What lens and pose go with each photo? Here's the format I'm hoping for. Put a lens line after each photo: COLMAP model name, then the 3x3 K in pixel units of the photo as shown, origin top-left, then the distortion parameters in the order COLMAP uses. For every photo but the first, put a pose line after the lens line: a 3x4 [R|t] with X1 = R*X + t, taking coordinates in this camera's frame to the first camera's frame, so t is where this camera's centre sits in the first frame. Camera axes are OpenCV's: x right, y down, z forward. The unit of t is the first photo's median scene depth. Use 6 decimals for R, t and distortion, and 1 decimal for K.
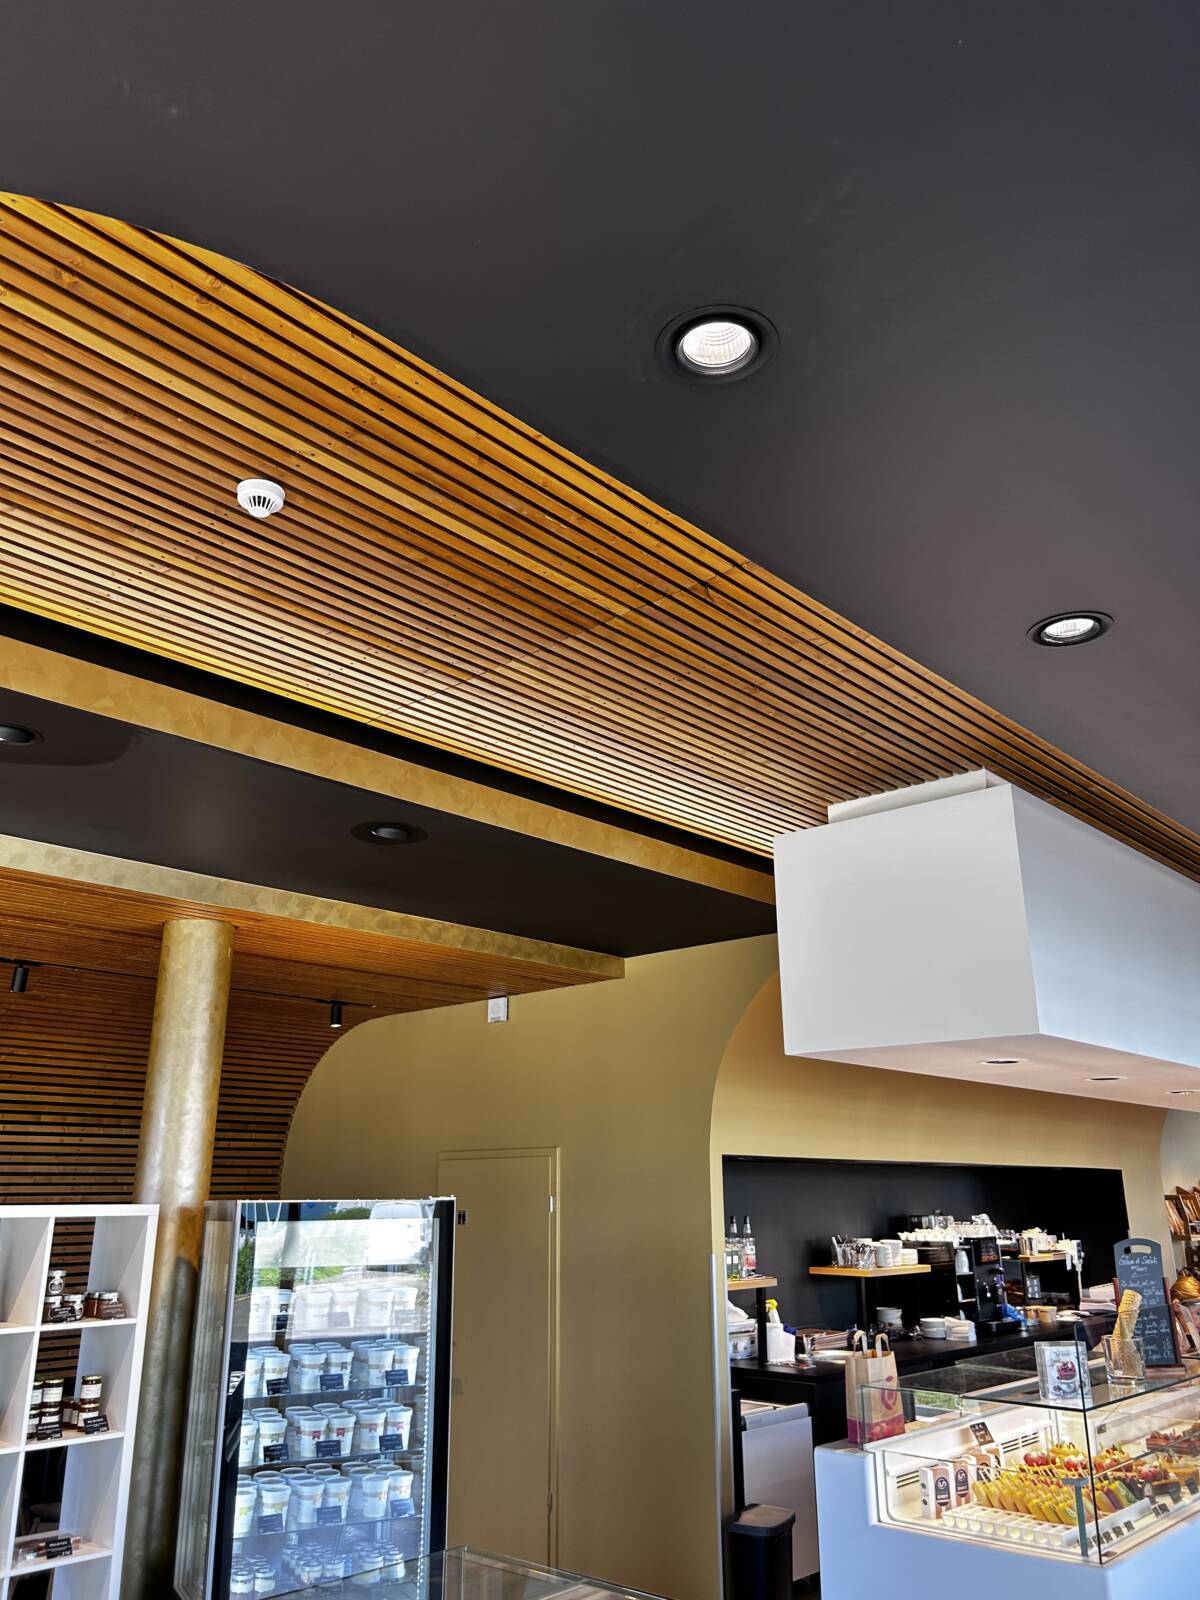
lens RADIAL K [[1207.0, 0, 595.6], [0, 1207.0, 790.5], [0, 0, 1]] dist [0.059592, -0.073111]
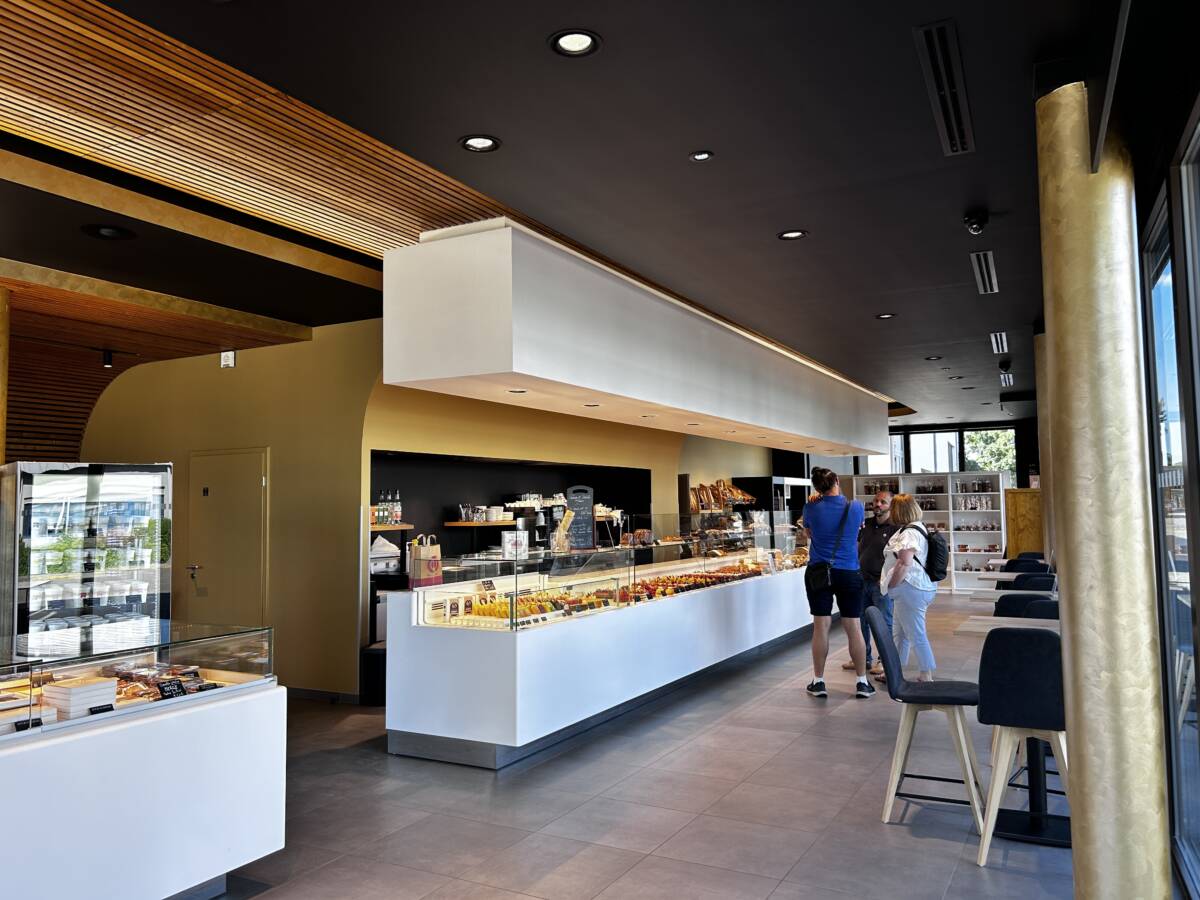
lens RADIAL K [[901.6, 0, 597.3], [0, 901.6, 447.6], [0, 0, 1]] dist [0.052697, -0.061748]
pose [[0.970809, 0.005992, 0.239779, 0.147669], [-0.065772, 0.968018, 0.242106, -0.019621], [-0.230659, -0.250810, 0.940155, -0.278813]]
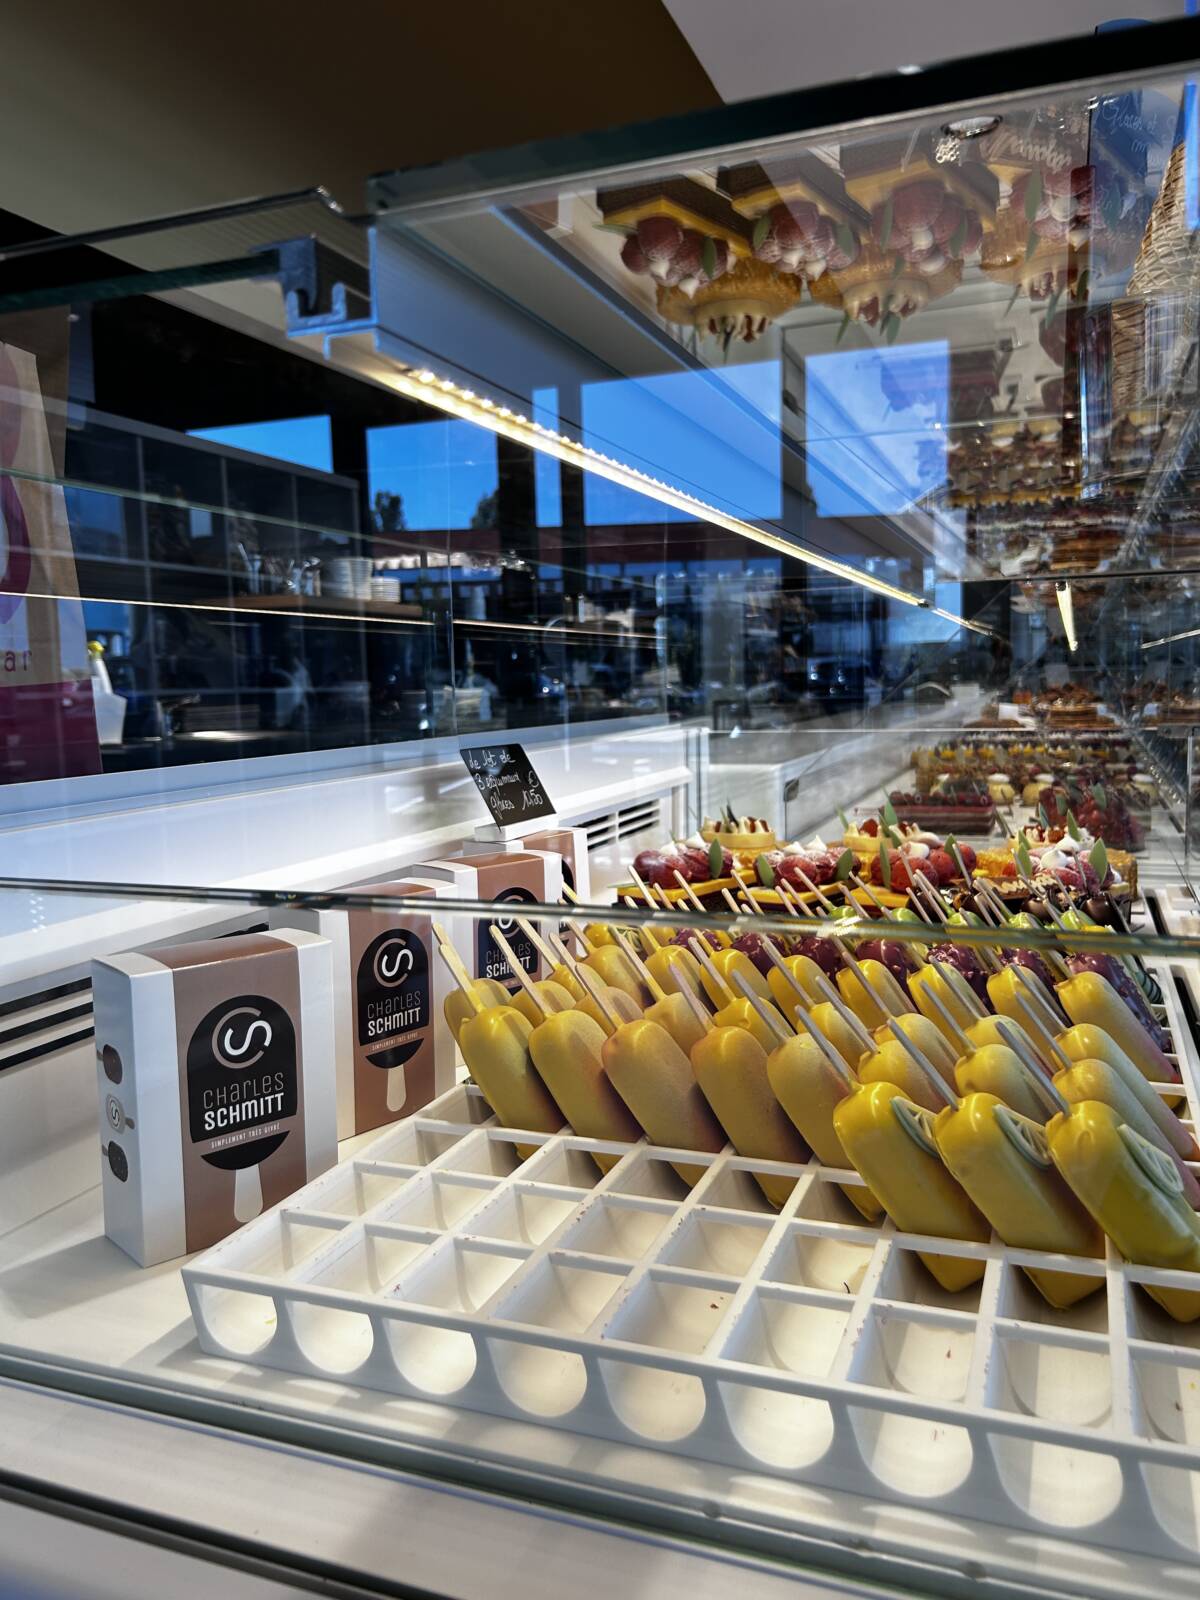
lens RADIAL K [[1214.7, 0, 600.0], [0, 1214.7, 800.0], [0, 0, 1]] dist [0.060661, -0.066890]
pose [[0.929584, -0.054310, 0.364586, 0.248658], [-0.097614, 0.917504, 0.385562, 0.440908], [-0.355449, -0.394001, 0.847596, 0.799039]]
